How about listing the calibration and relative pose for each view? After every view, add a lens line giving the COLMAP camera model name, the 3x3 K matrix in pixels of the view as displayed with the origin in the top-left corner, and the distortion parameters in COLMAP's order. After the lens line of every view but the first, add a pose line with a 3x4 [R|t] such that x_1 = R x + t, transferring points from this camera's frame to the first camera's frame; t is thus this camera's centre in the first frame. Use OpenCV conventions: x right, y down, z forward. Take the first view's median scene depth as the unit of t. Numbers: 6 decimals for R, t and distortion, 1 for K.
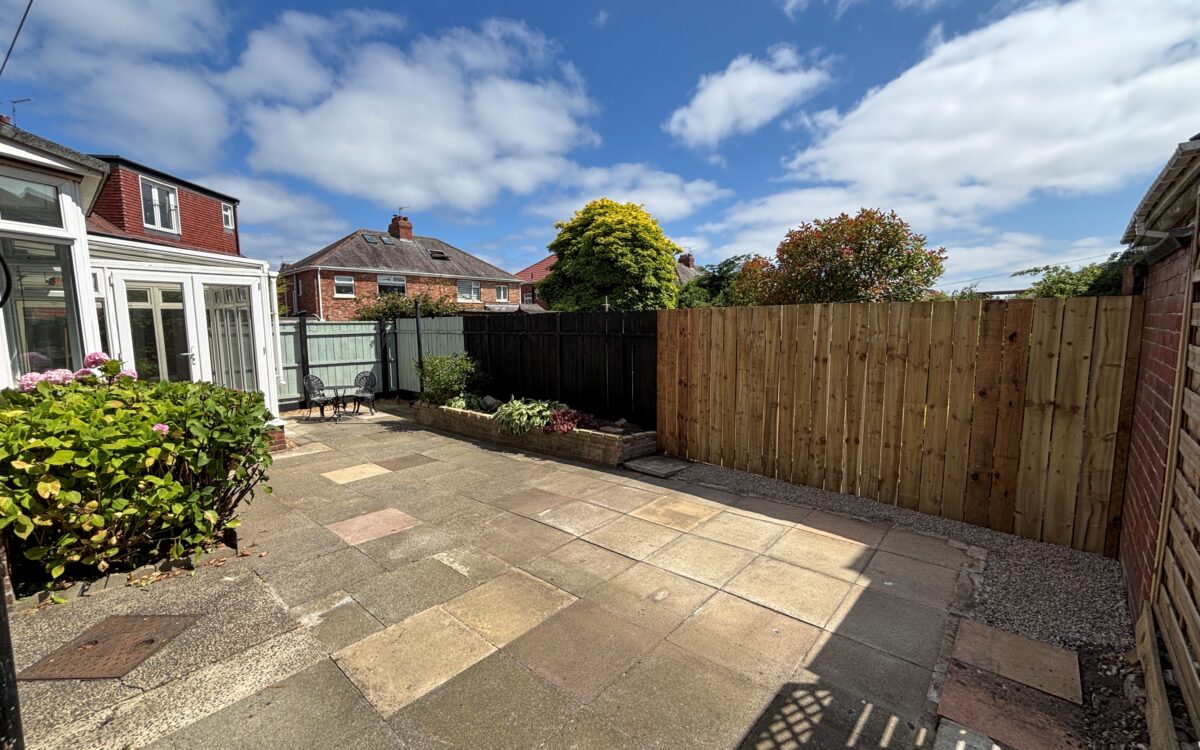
lens RADIAL K [[485.6, 0, 602.6], [0, 485.6, 373.0], [0, 0, 1]] dist [0.007610, -0.001851]
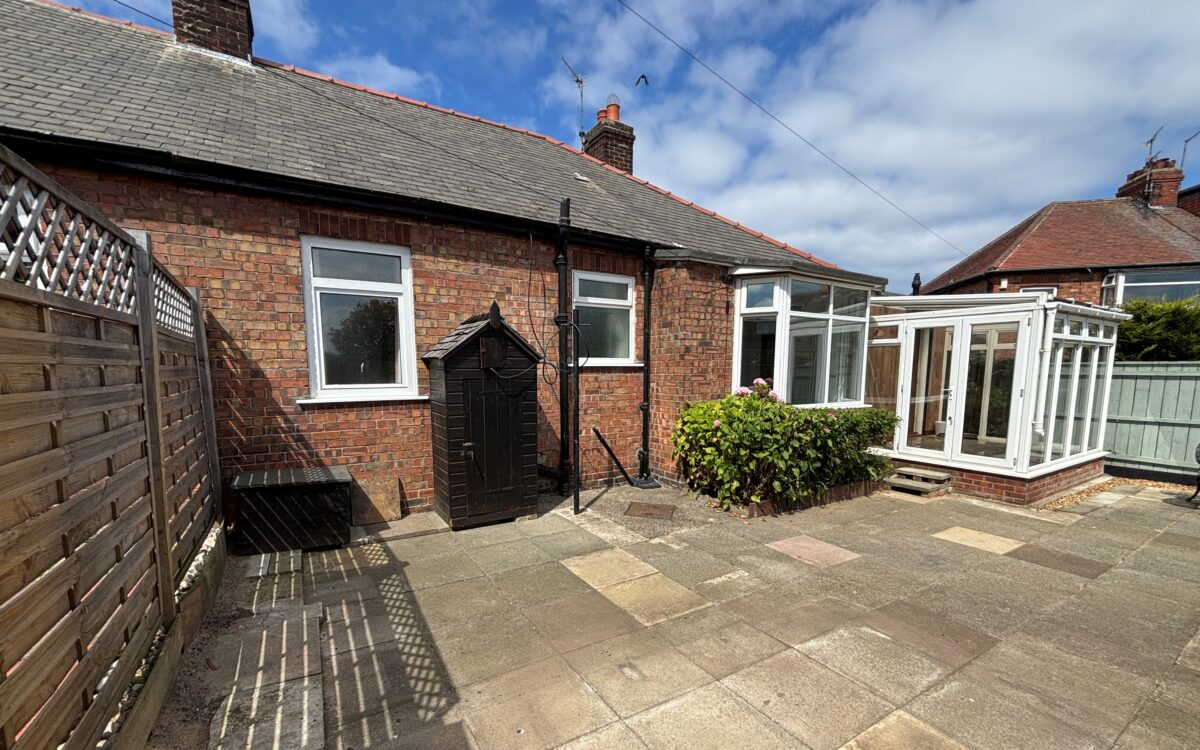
lens RADIAL K [[485.6, 0, 597.4], [0, 485.6, 425.5], [0, 0, 1]] dist [0.007610, -0.001851]
pose [[-0.285809, 0.125711, -0.950005, 0.595751], [-0.101678, 0.981784, 0.160506, -0.076057], [0.952877, 0.142469, -0.267821, 0.722717]]
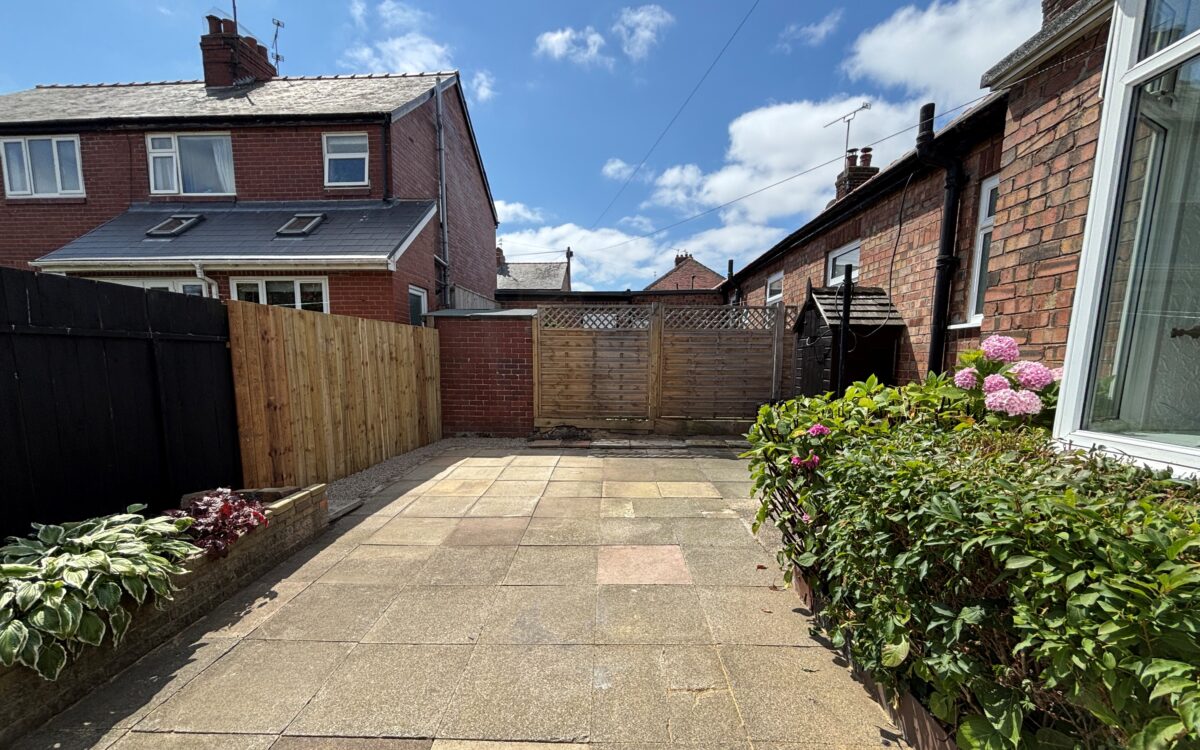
lens RADIAL K [[485.6, 0, 599.6], [0, 485.6, 424.6], [0, 0, 1]] dist [0.007610, -0.001851]
pose [[-0.647470, -0.100825, 0.755392, -0.917658], [0.079733, 0.976807, 0.198720, -0.074805], [-0.757908, 0.188895, -0.624415, 1.376412]]
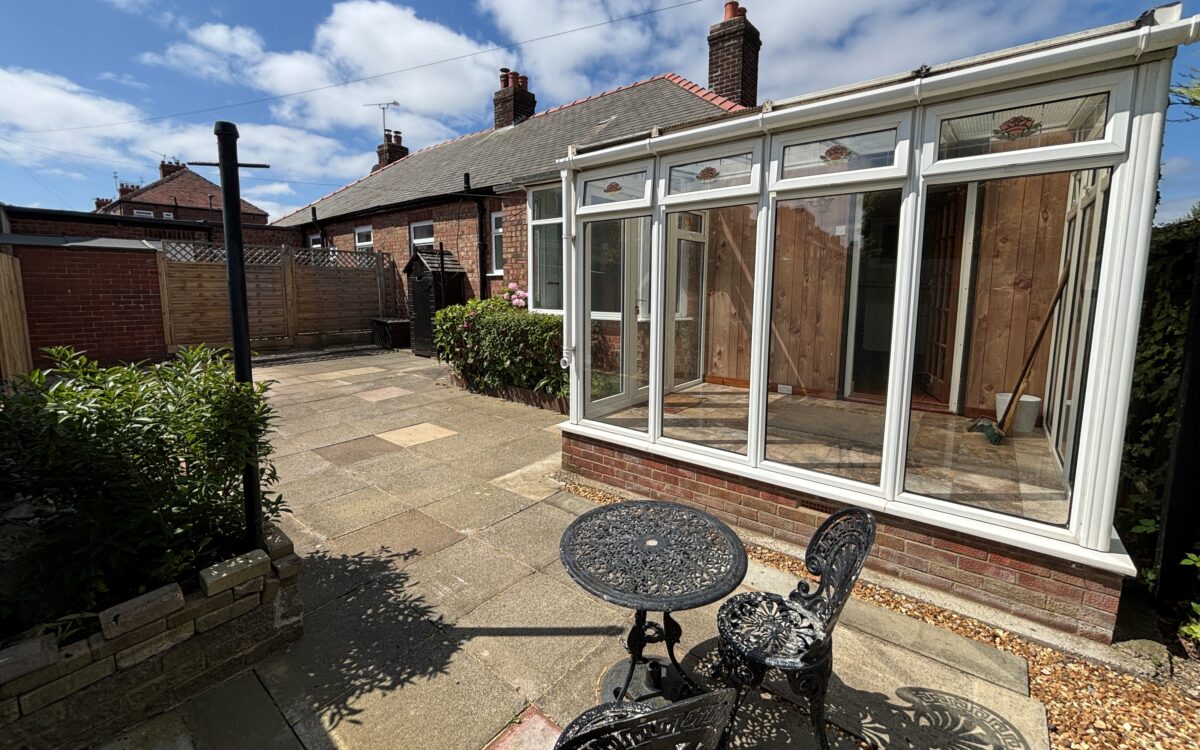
lens RADIAL K [[485.6, 0, 603.2], [0, 485.6, 345.4], [0, 0, 1]] dist [0.007610, -0.001851]
pose [[-0.998299, 0.010283, -0.057381, -0.999753], [-0.003047, 0.973772, 0.227505, -0.193296], [0.058215, 0.227293, -0.972085, 2.330564]]
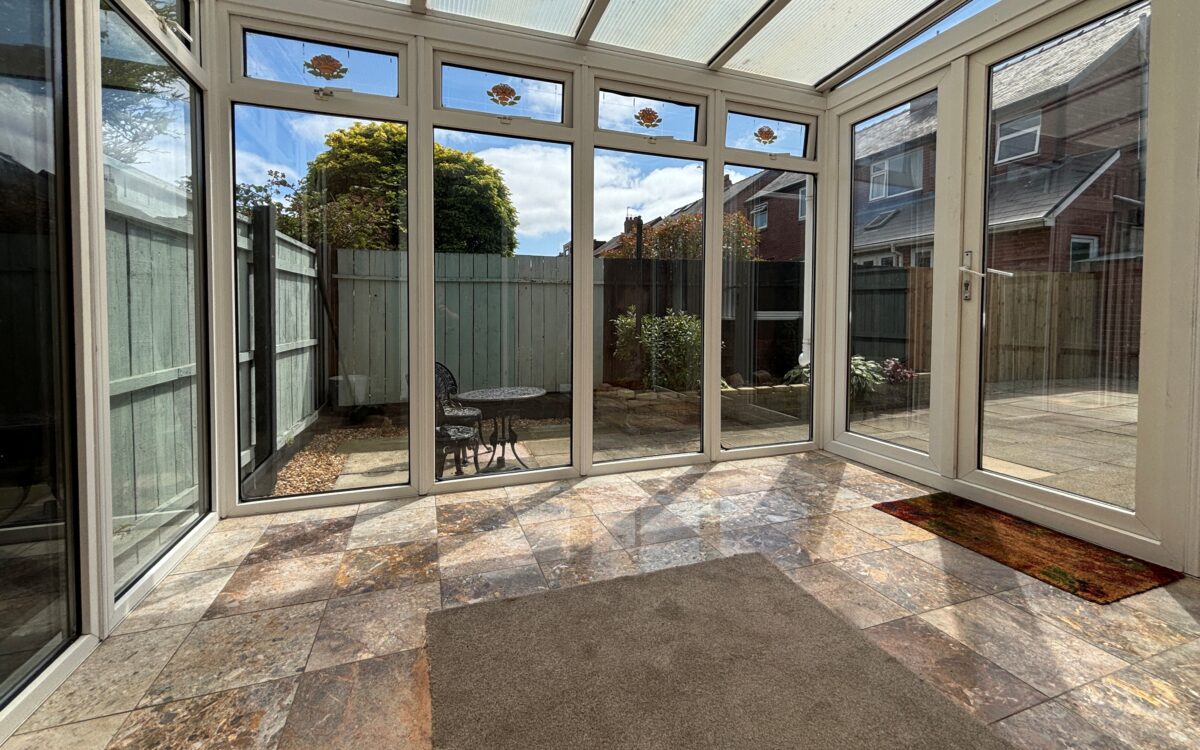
lens RADIAL K [[485.6, 0, 600.8], [0, 485.6, 318.8], [0, 0, 1]] dist [0.007610, -0.001851]
pose [[0.477912, -0.005219, 0.878392, -1.710801], [0.083931, 0.995678, -0.039749, -0.022693], [-0.874389, 0.092721, 0.476284, 1.430977]]
